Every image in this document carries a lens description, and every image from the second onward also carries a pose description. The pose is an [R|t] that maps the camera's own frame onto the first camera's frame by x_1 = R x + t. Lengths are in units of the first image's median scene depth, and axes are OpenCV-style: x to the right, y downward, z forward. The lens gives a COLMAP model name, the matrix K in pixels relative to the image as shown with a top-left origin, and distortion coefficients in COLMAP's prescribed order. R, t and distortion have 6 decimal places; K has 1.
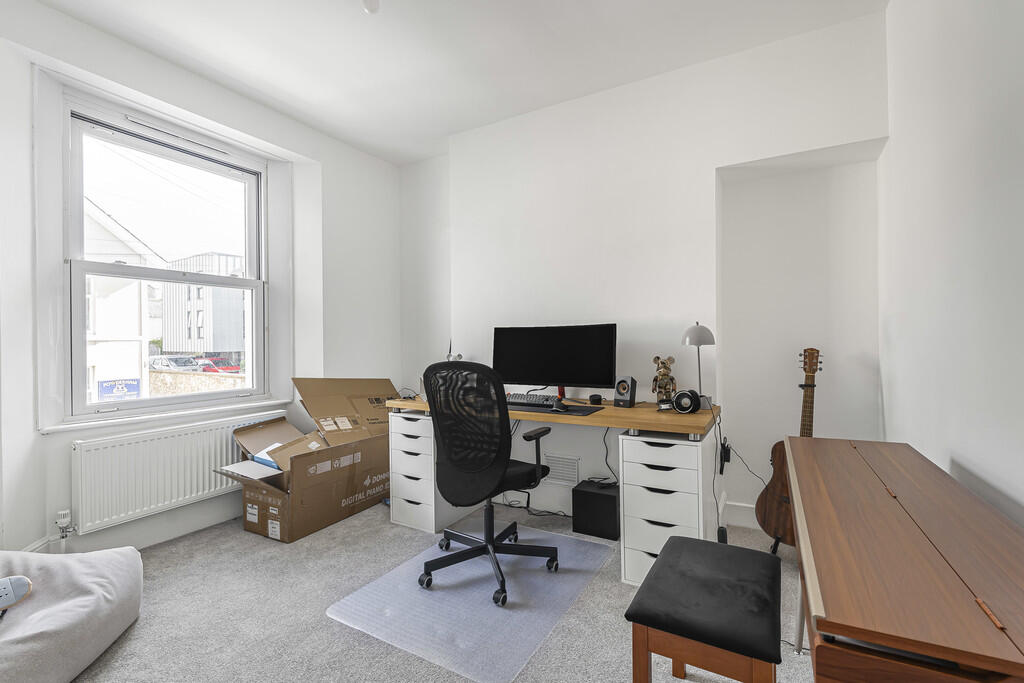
lens RADIAL K [[466.4, 0, 512.7], [0, 466.4, 340.3], [0, 0, 1]] dist [0.002886, 0.000276]
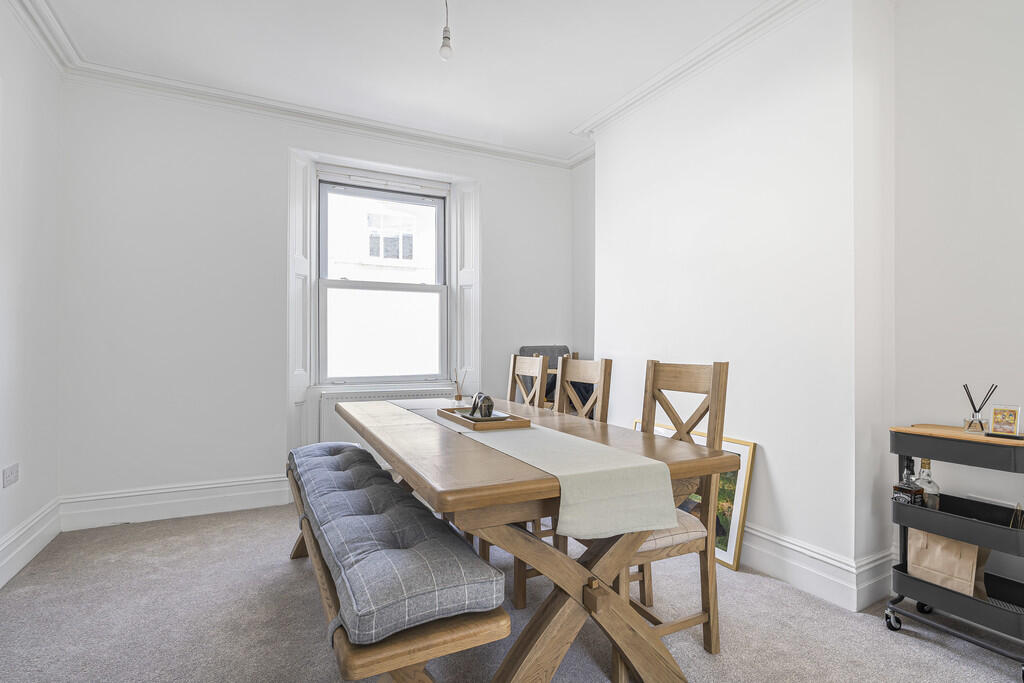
lens RADIAL K [[514.2, 0, 513.6], [0, 514.2, 342.4], [0, 0, 1]] dist [-0.003290, -0.000681]
pose [[0.822577, 0.010352, -0.568560, 0.465808], [-0.010878, 0.999938, 0.002467, 0.017504], [0.568550, 0.004155, 0.822638, 0.007661]]
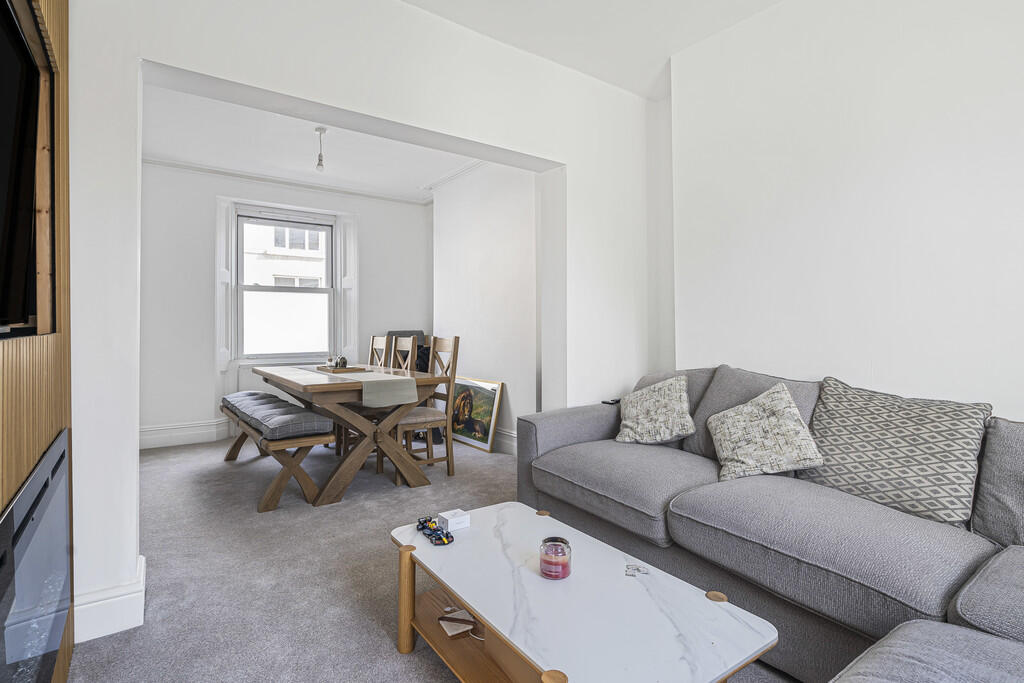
lens RADIAL K [[514.2, 0, 516.7], [0, 514.2, 319.4], [0, 0, 1]] dist [-0.003290, -0.000681]
pose [[0.905359, -0.004321, -0.424625, 1.101791], [-0.002010, 0.999893, -0.014461, 0.014235], [0.424643, 0.013946, 0.905254, -0.521707]]
